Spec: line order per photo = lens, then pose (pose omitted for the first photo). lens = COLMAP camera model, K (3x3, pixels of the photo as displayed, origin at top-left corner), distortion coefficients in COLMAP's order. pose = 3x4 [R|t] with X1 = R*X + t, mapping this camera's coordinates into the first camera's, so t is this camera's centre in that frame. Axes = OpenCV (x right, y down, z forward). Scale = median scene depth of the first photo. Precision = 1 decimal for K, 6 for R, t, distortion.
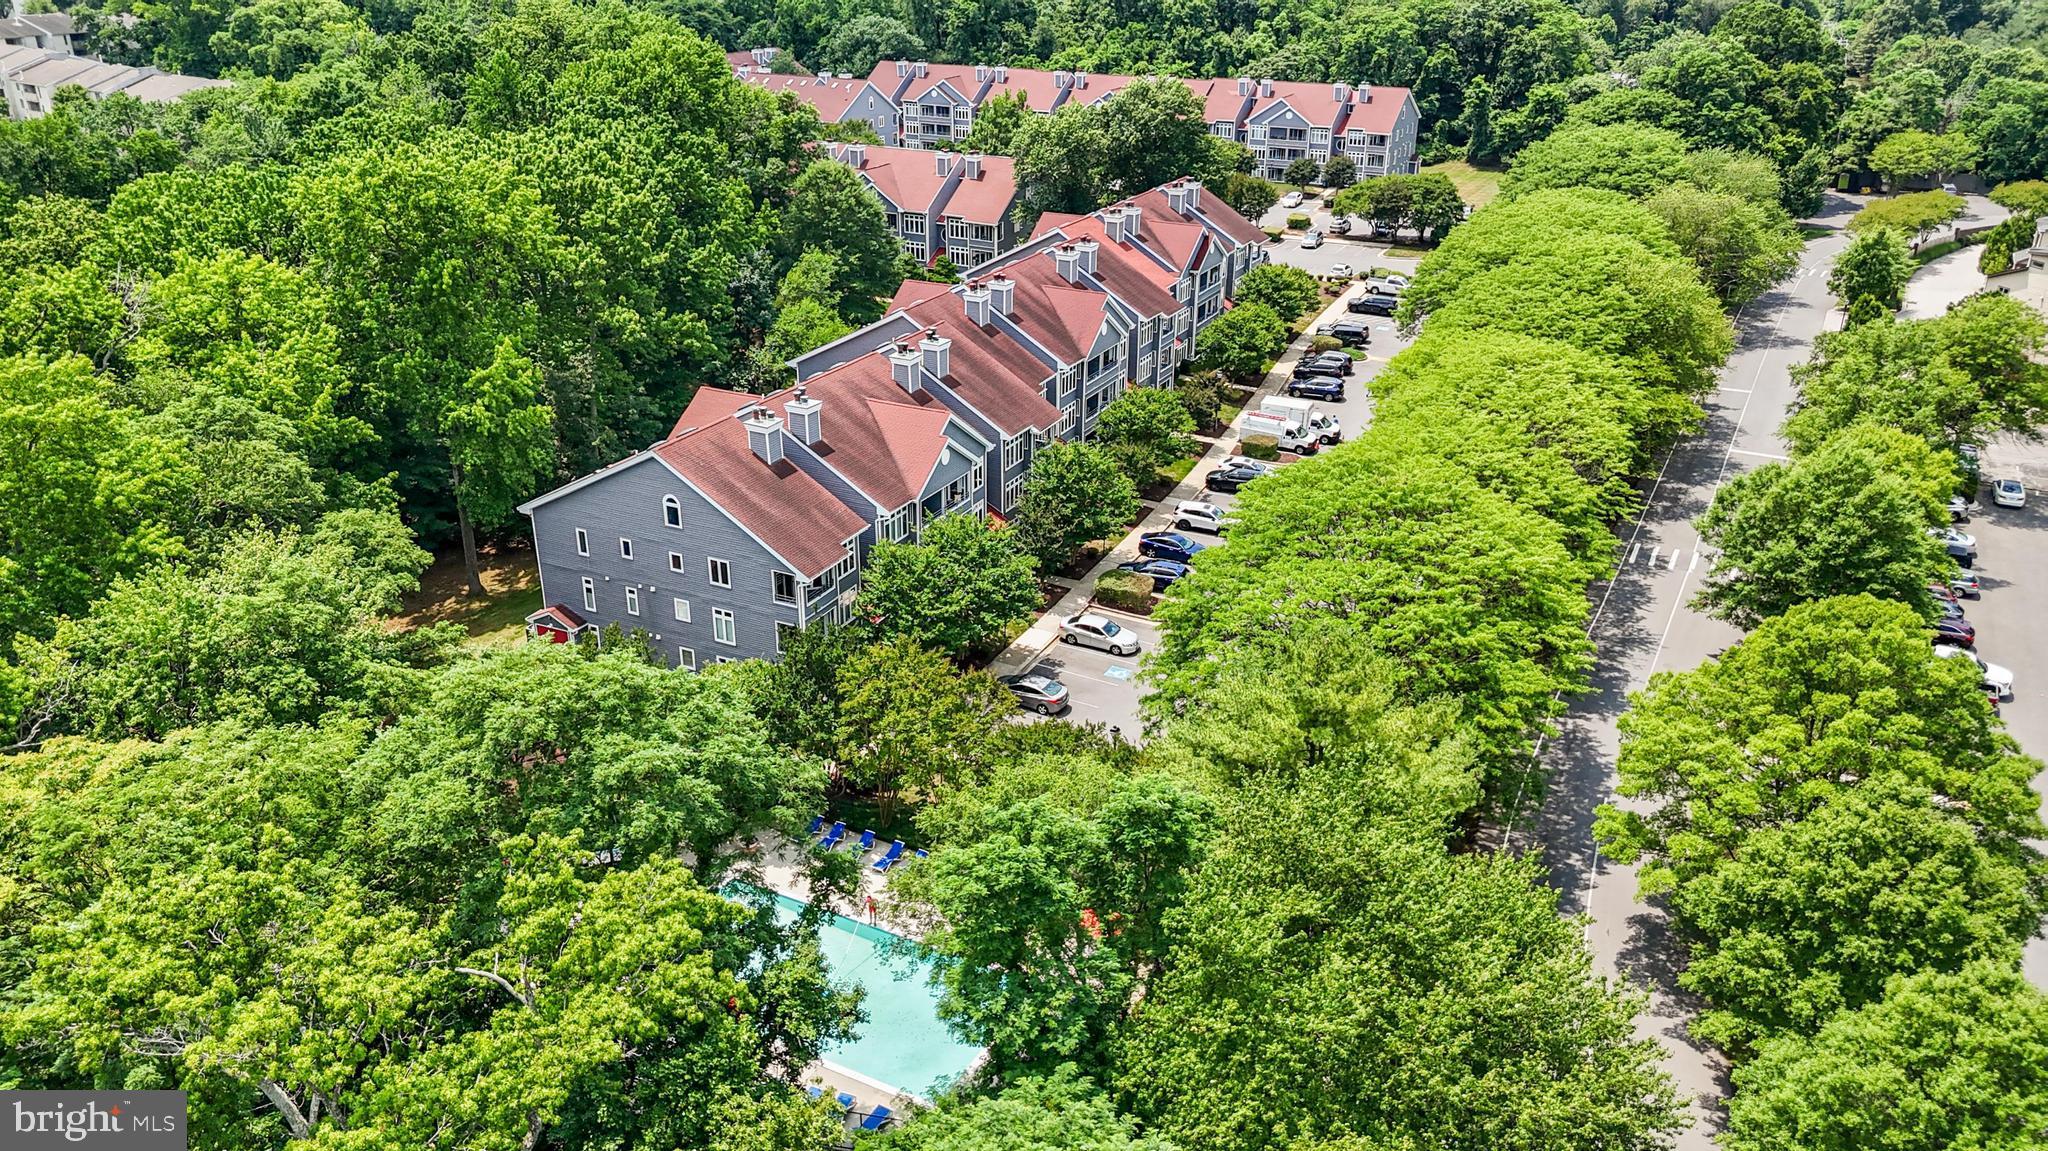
lens RADIAL K [[1518.0, 0, 1024.0], [0, 1518.0, 575.5], [0, 0, 1]] dist [0.072339, -0.079389]
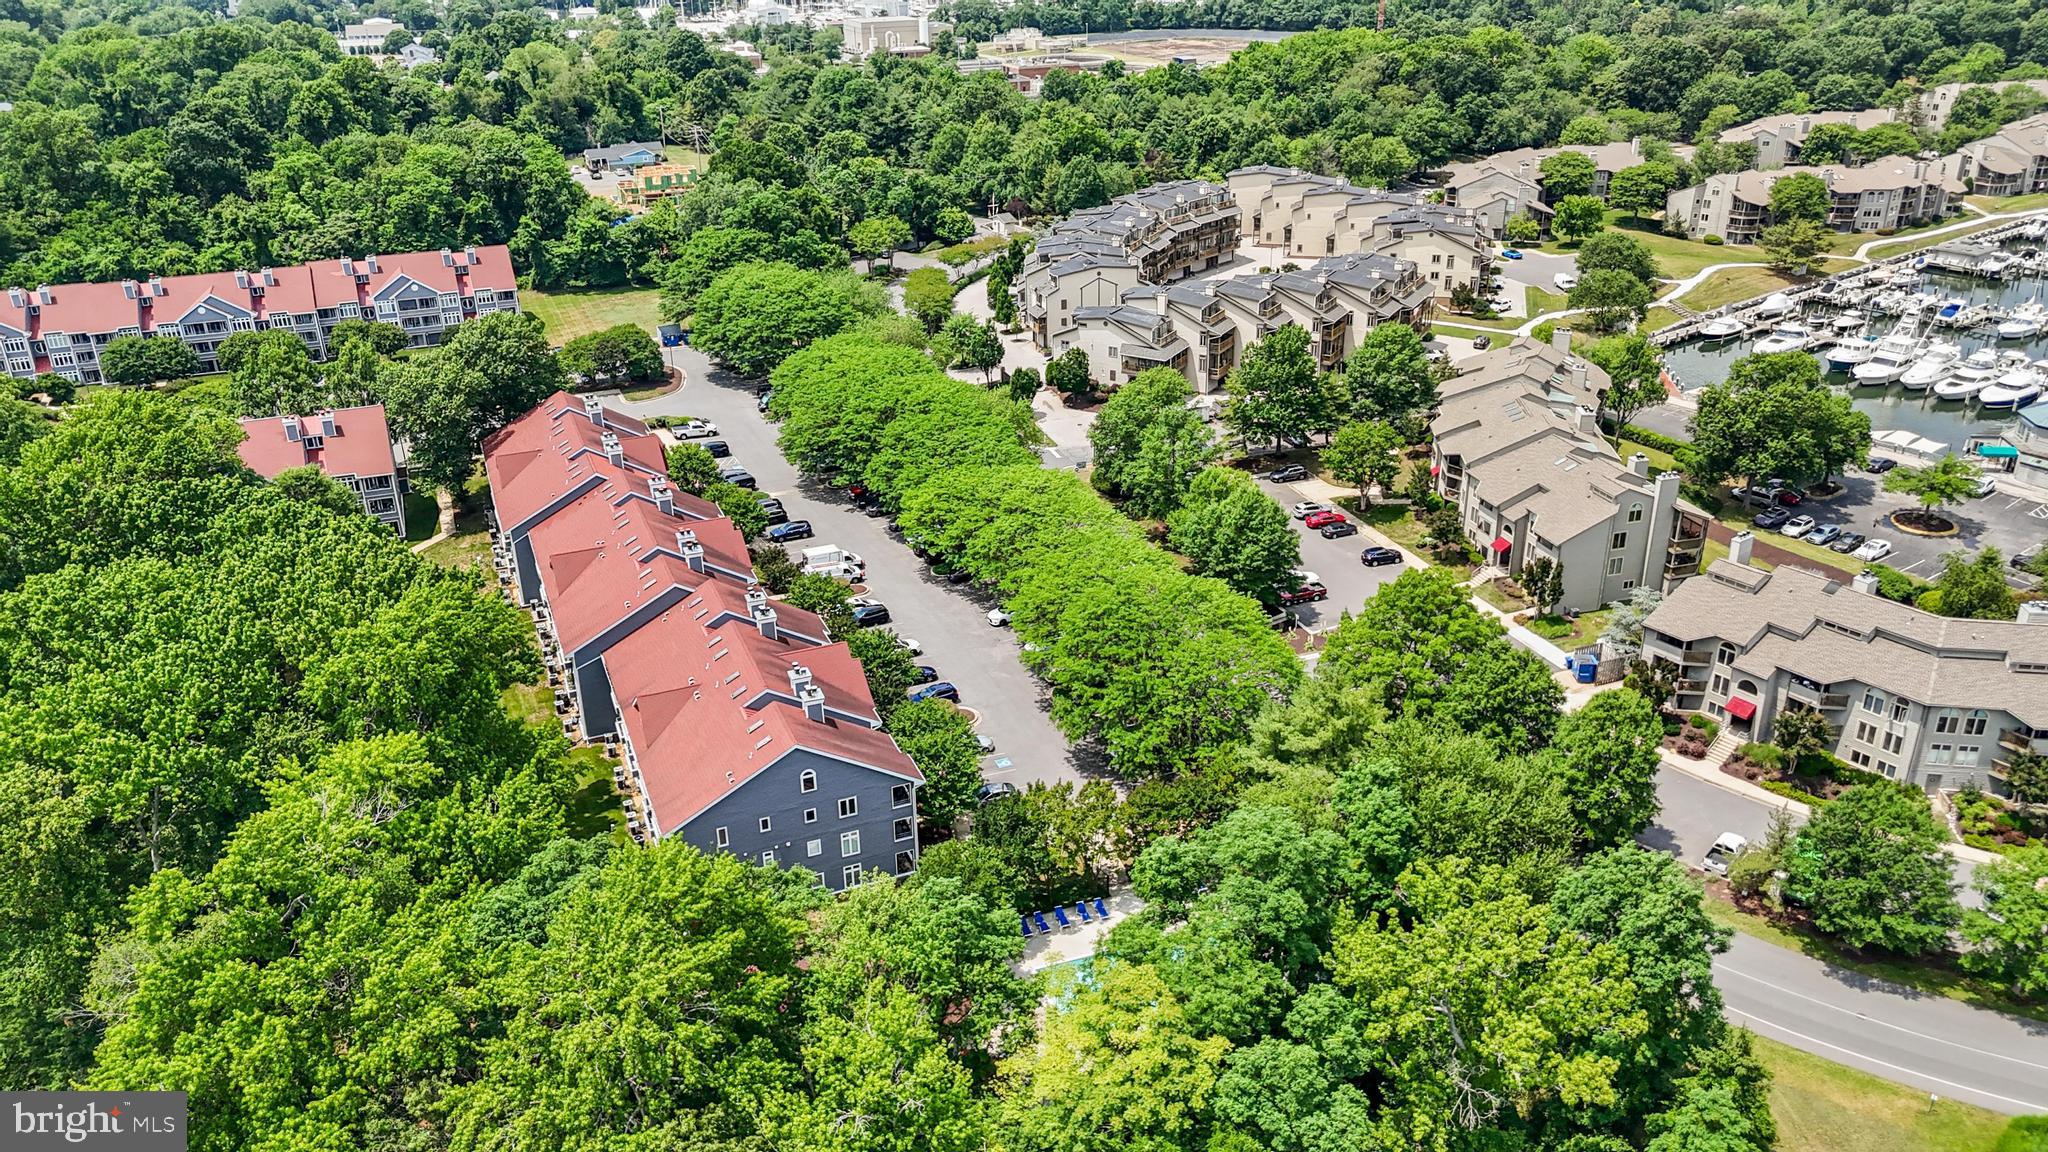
lens RADIAL K [[1518.0, 0, 1024.0], [0, 1518.0, 576.0], [0, 0, 1]] dist [0.072339, -0.079389]
pose [[0.667744, -0.326170, 0.669127, -0.947007], [0.324090, 0.936611, 0.133137, -0.330575], [-0.670137, 0.127956, 0.731125, -0.152097]]
